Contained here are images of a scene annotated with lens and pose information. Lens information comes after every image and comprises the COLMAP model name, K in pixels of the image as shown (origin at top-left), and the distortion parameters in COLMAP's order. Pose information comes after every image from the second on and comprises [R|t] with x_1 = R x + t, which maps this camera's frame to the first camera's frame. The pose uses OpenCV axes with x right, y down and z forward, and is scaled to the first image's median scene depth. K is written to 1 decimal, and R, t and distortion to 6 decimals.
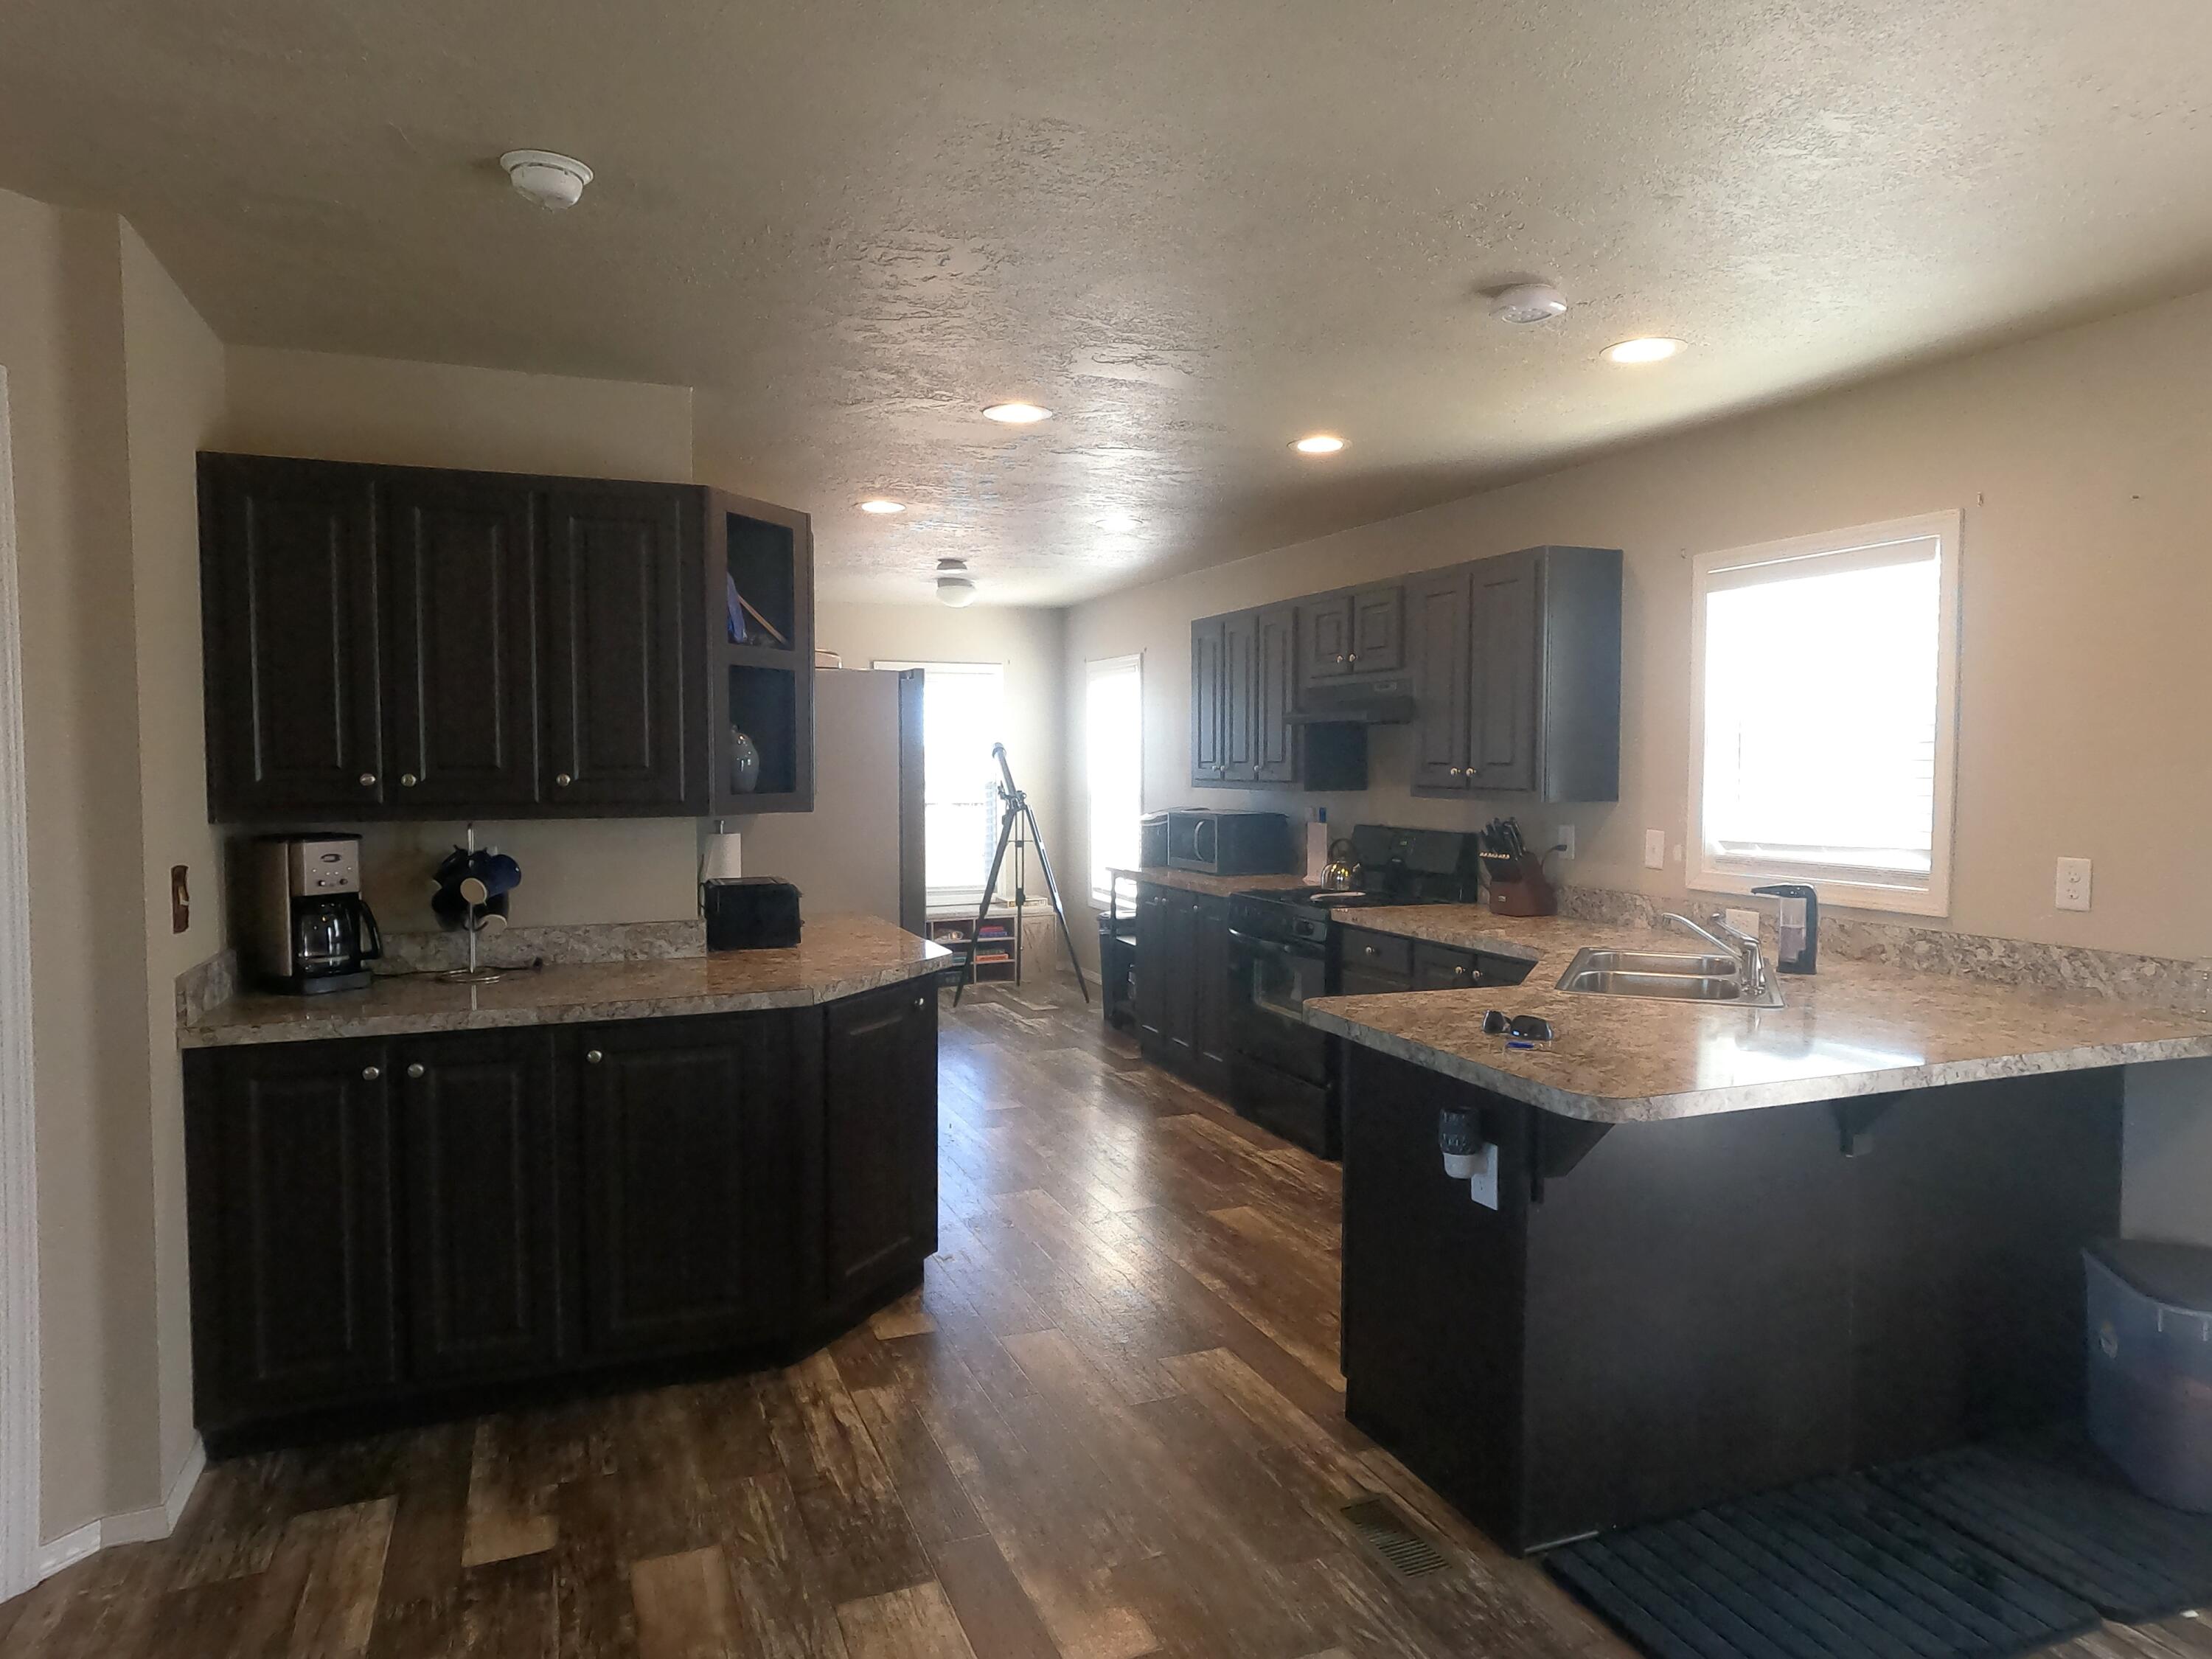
lens RADIAL K [[1383.9, 0, 1106.0], [0, 1383.9, 830.4], [0, 0, 1]] dist [0.008179, 0.012073]
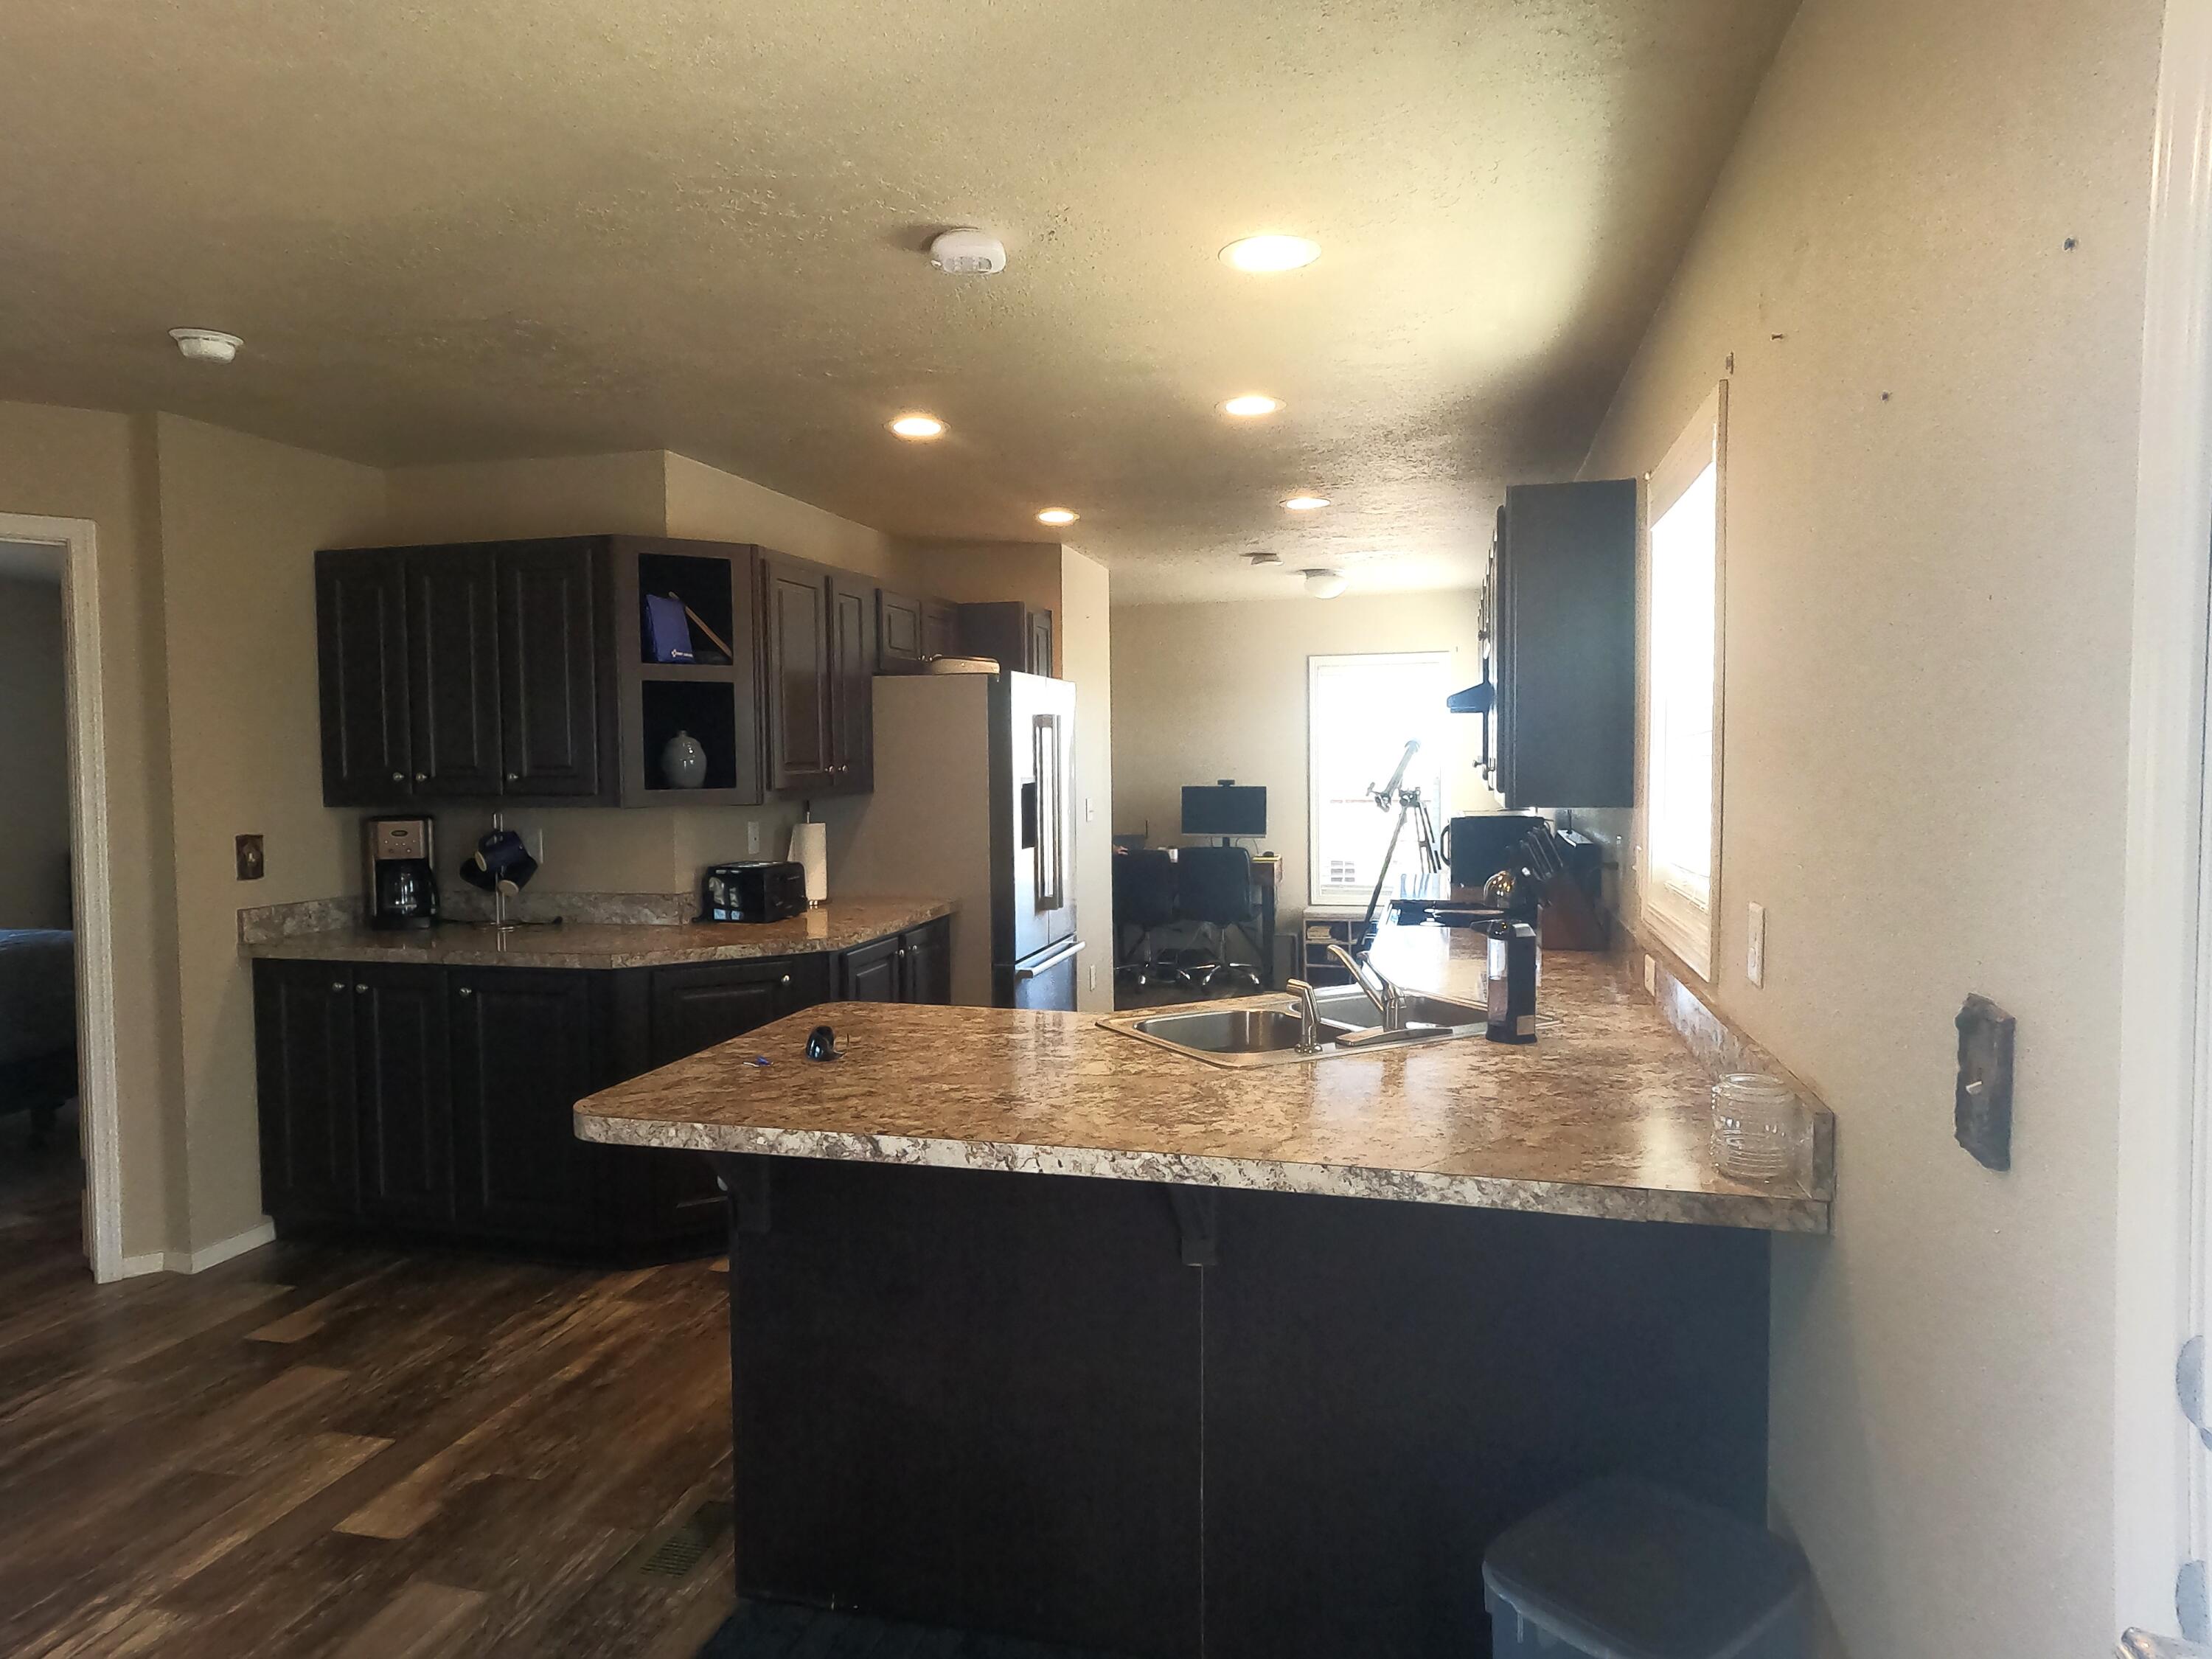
lens RADIAL K [[1383.9, 0, 1088.3], [0, 1383.9, 825.0], [0, 0, 1]] dist [0.008179, 0.012073]
pose [[0.805394, 0.024697, -0.592225, 0.829755], [-0.023788, 0.999673, 0.009338, -0.017568], [0.592262, 0.006567, 0.805719, 0.290815]]
